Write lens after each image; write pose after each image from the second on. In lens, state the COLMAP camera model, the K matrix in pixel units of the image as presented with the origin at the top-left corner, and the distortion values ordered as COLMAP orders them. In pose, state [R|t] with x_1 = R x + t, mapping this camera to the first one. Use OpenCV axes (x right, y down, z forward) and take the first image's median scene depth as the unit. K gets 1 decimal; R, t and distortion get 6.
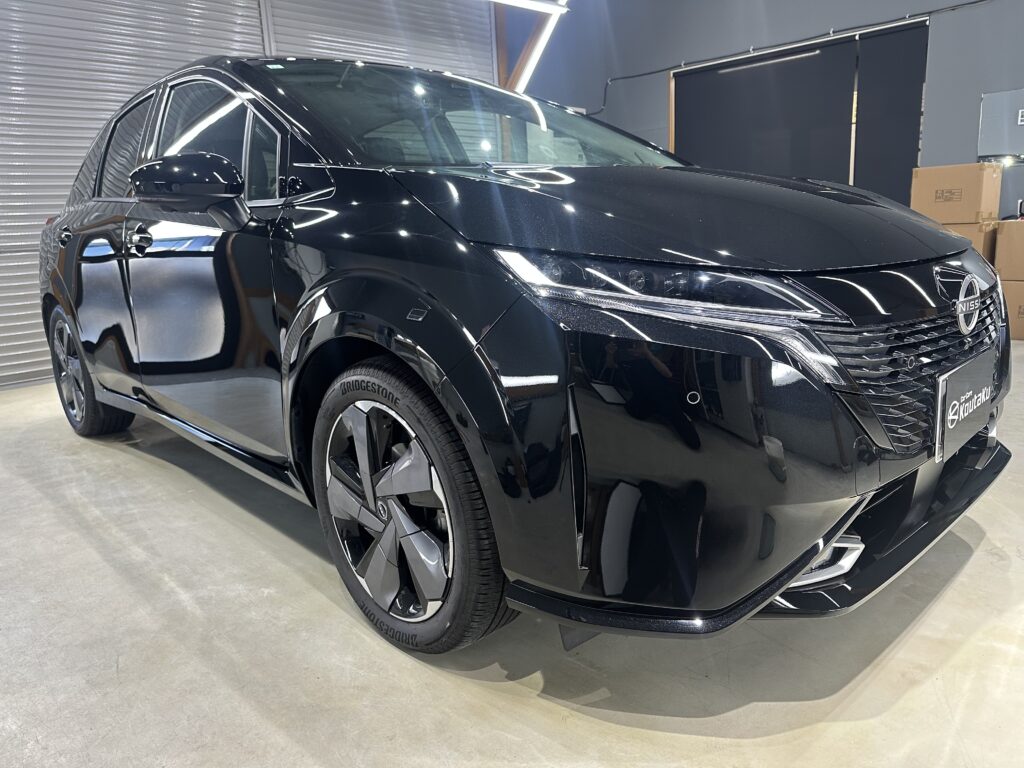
lens RADIAL K [[722.1, 0, 512.0], [0, 722.1, 384.0], [0, 0, 1]] dist [0.000170, 0.005045]
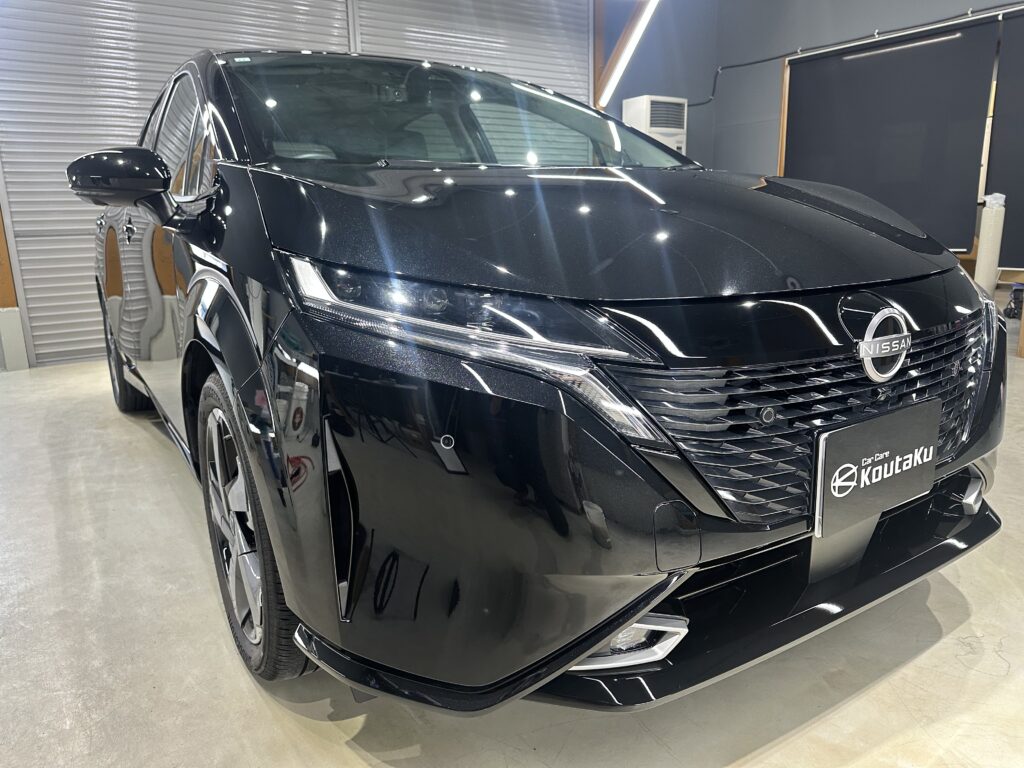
lens RADIAL K [[724.1, 0, 512.0], [0, 724.1, 384.0], [0, 0, 1]] dist [-0.002870, 0.001295]
pose [[0.982087, 0.066537, -0.176287, 0.243470], [-0.064544, 0.997770, 0.017019, -0.035719], [0.177027, -0.005336, 0.984192, 0.084585]]
